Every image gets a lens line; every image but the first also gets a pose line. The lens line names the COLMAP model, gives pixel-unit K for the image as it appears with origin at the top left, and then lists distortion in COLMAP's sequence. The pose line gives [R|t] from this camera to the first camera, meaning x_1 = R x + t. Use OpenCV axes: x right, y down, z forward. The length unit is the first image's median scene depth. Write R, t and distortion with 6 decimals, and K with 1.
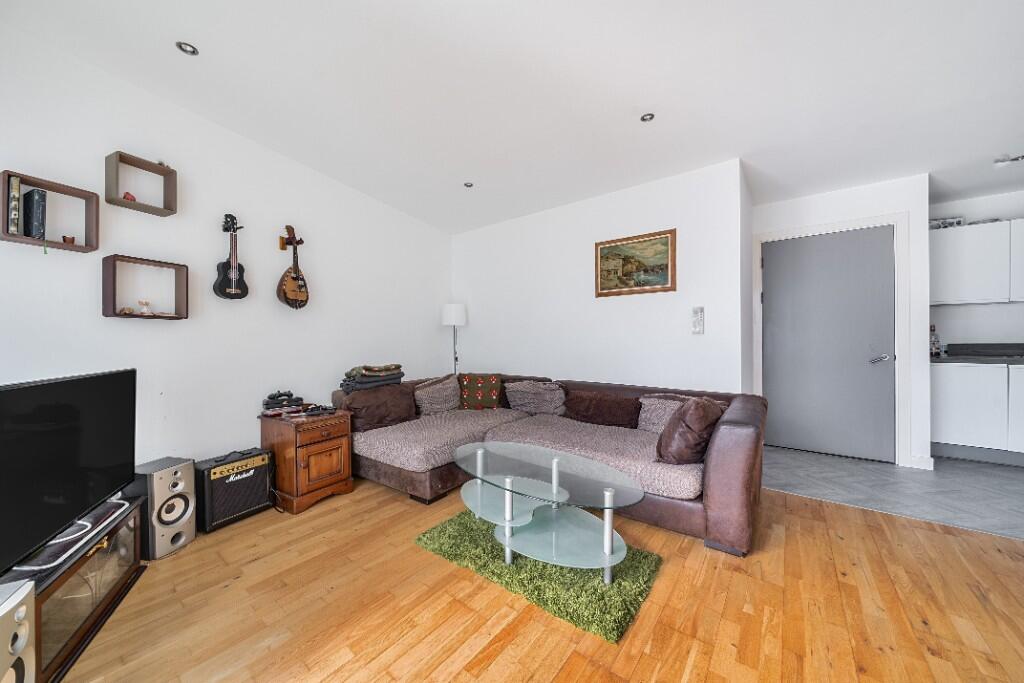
lens RADIAL K [[358.8, 0, 503.9], [0, 358.8, 339.9], [0, 0, 1]] dist [-0.000332, -0.000111]
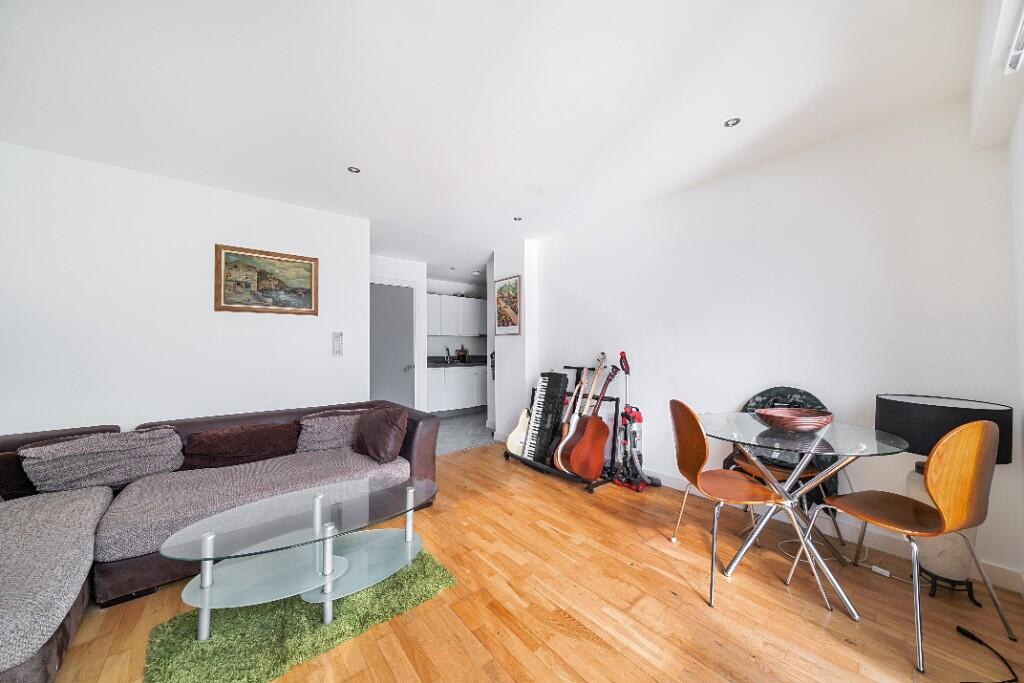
lens RADIAL K [[358.8, 0, 502.2], [0, 358.8, 339.0], [0, 0, 1]] dist [-0.000332, -0.000111]
pose [[0.225180, 0.020239, 0.974107, -0.543478], [0.006042, 0.999736, -0.022168, -0.045020], [-0.974298, 0.010877, 0.224998, 0.255595]]
